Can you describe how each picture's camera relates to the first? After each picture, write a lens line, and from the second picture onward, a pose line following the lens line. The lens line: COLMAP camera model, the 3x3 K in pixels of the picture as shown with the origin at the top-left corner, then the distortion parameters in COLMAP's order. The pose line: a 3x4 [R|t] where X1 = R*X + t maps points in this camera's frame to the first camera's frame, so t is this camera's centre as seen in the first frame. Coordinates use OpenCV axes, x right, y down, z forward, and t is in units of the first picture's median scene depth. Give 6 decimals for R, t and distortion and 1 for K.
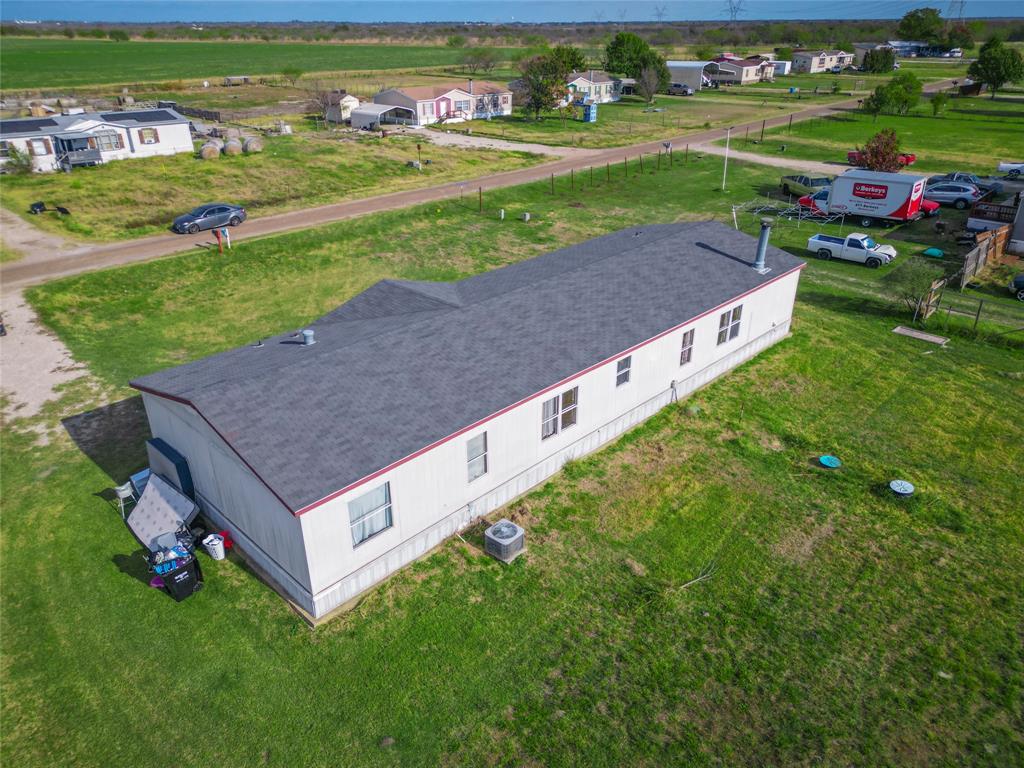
lens RADIAL K [[718.3, 0, 511.7], [0, 718.3, 388.0], [0, 0, 1]] dist [0.068245, -0.056371]
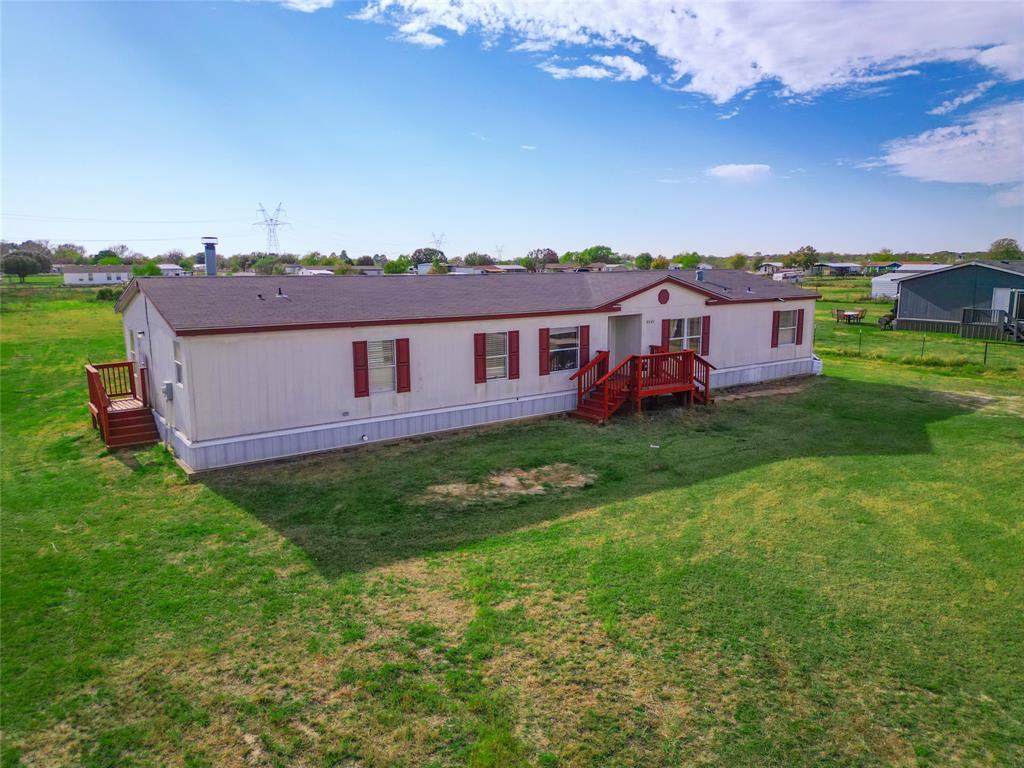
lens RADIAL K [[718.3, 0, 512.5], [0, 718.3, 388.2], [0, 0, 1]] dist [0.068245, -0.056371]
pose [[-0.984552, -0.018979, 0.174063, -0.130383], [0.088710, 0.803010, 0.589327, -0.539831], [-0.150959, 0.595664, -0.788921, 1.669344]]
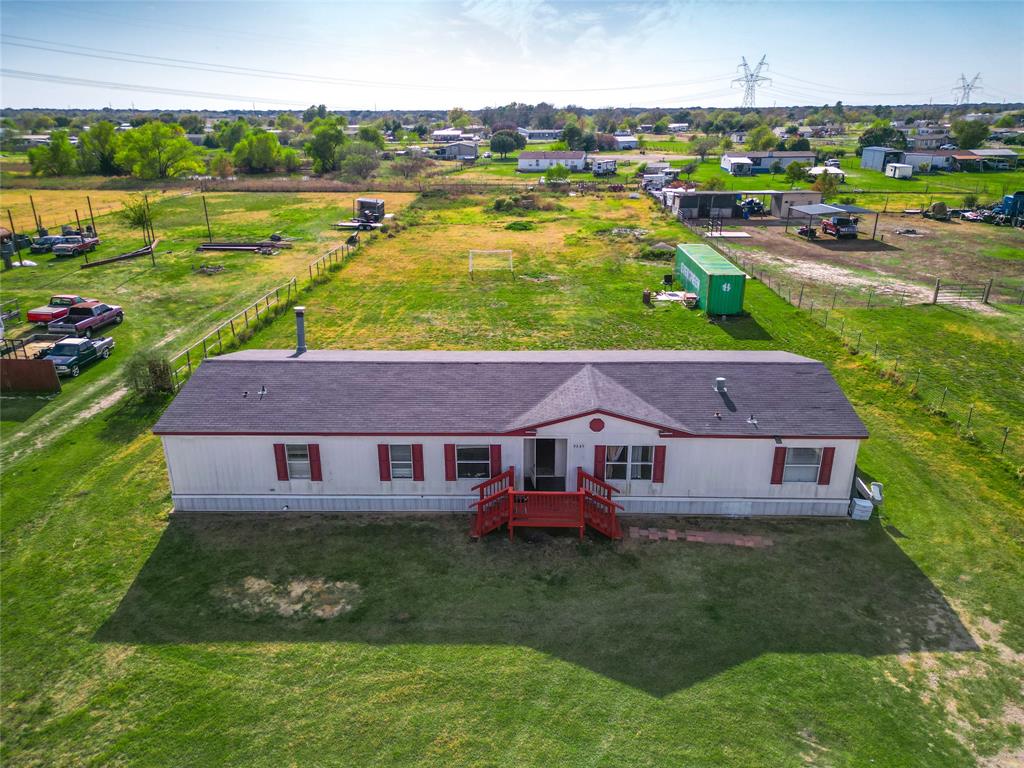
lens RADIAL K [[718.3, 0, 512.2], [0, 718.3, 381.8], [0, 0, 1]] dist [0.068245, -0.056371]
pose [[-0.682812, -0.247316, 0.687461, -0.661859], [0.337873, 0.727398, 0.597272, -0.694789], [-0.647773, 0.640099, -0.413115, 1.298687]]
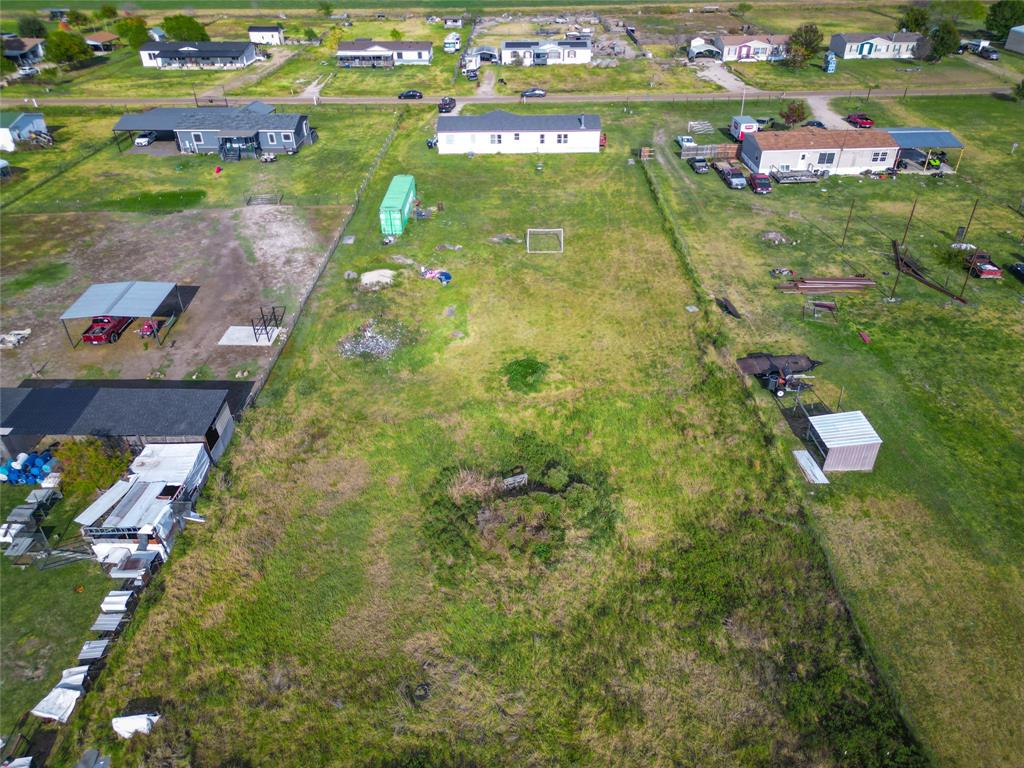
lens RADIAL K [[718.3, 0, 508.5], [0, 718.3, 390.9], [0, 0, 1]] dist [0.068245, -0.056371]
pose [[0.694052, 0.402187, -0.597108, 2.829994], [-0.317956, 0.915372, 0.246978, 0.271448], [0.645907, 0.018439, 0.763193, -2.024537]]
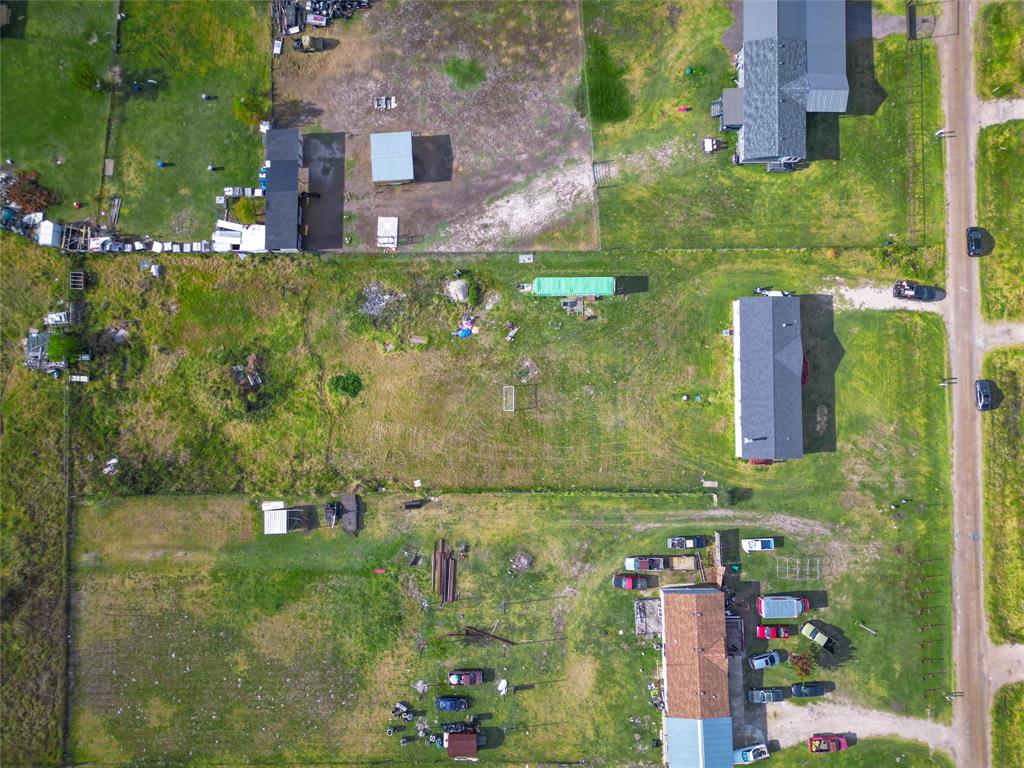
lens RADIAL K [[718.3, 0, 513.5], [0, 718.3, 381.6], [0, 0, 1]] dist [0.068245, -0.056371]
pose [[-0.706967, 0.707227, -0.005197, 1.009669], [-0.302118, -0.295347, 0.906364, -3.124603], [0.639470, 0.642339, 0.422467, -1.554659]]
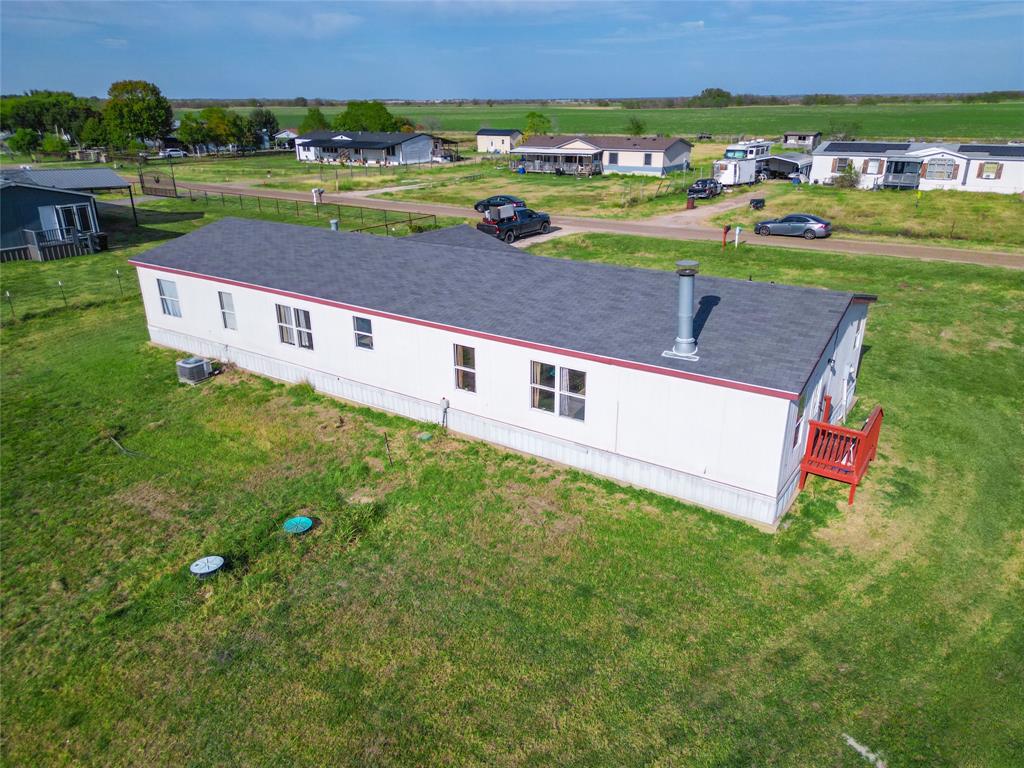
lens RADIAL K [[718.3, 0, 510.5], [0, 718.3, 381.0], [0, 0, 1]] dist [0.068245, -0.056371]
pose [[0.179144, 0.360822, -0.915268, 0.853557], [-0.436330, 0.862957, 0.254798, -0.232337], [0.881773, 0.353713, 0.312031, 0.724339]]
